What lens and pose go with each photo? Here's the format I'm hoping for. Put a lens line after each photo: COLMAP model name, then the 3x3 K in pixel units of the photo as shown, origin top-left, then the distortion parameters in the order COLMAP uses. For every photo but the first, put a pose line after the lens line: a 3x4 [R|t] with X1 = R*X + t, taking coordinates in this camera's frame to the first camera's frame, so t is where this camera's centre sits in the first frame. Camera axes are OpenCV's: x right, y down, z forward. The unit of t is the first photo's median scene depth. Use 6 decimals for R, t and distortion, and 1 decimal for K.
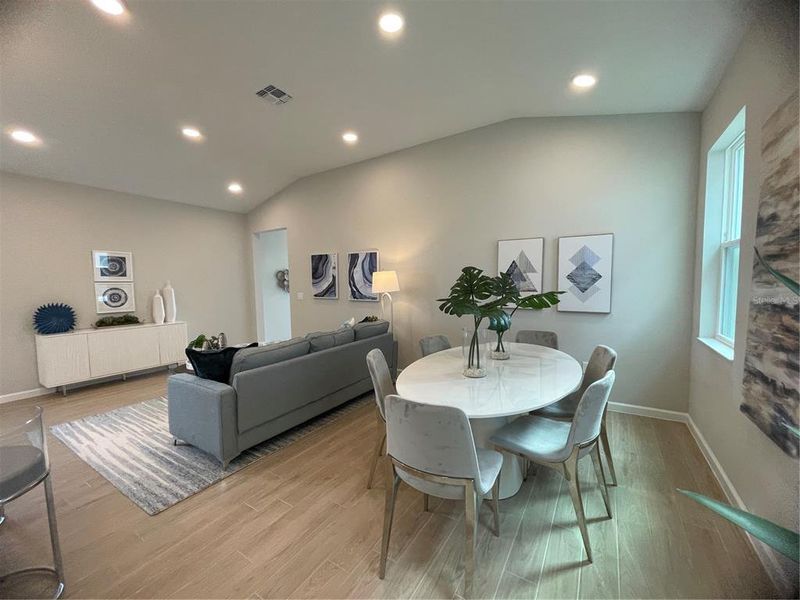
lens RADIAL K [[322.8, 0, 400.8], [0, 322.8, 305.0], [0, 0, 1]] dist [-0.001614, -0.000182]
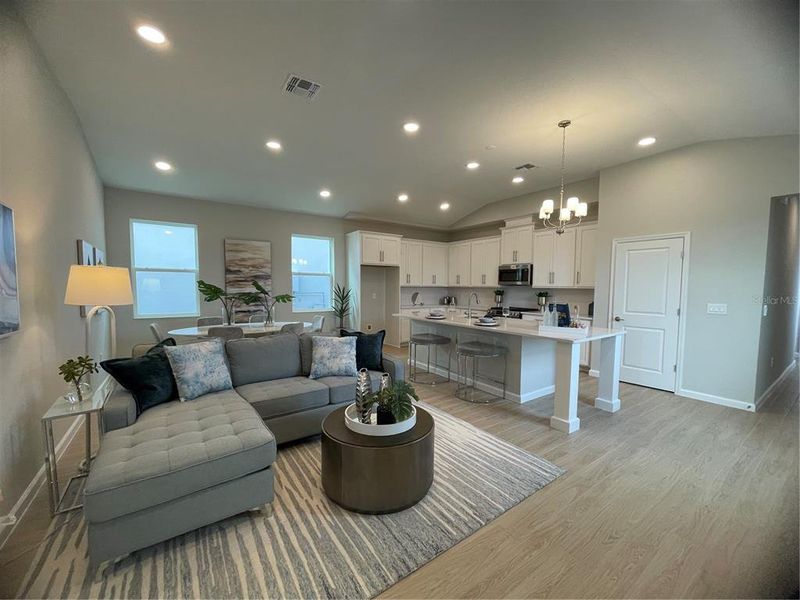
lens RADIAL K [[322.8, 0, 400.5], [0, 322.8, 305.5], [0, 0, 1]] dist [-0.001614, -0.000182]
pose [[-0.923897, -0.013680, 0.382396, -0.879449], [0.034664, 0.992259, 0.119248, -0.102012], [-0.381068, 0.123429, -0.916271, 1.569656]]
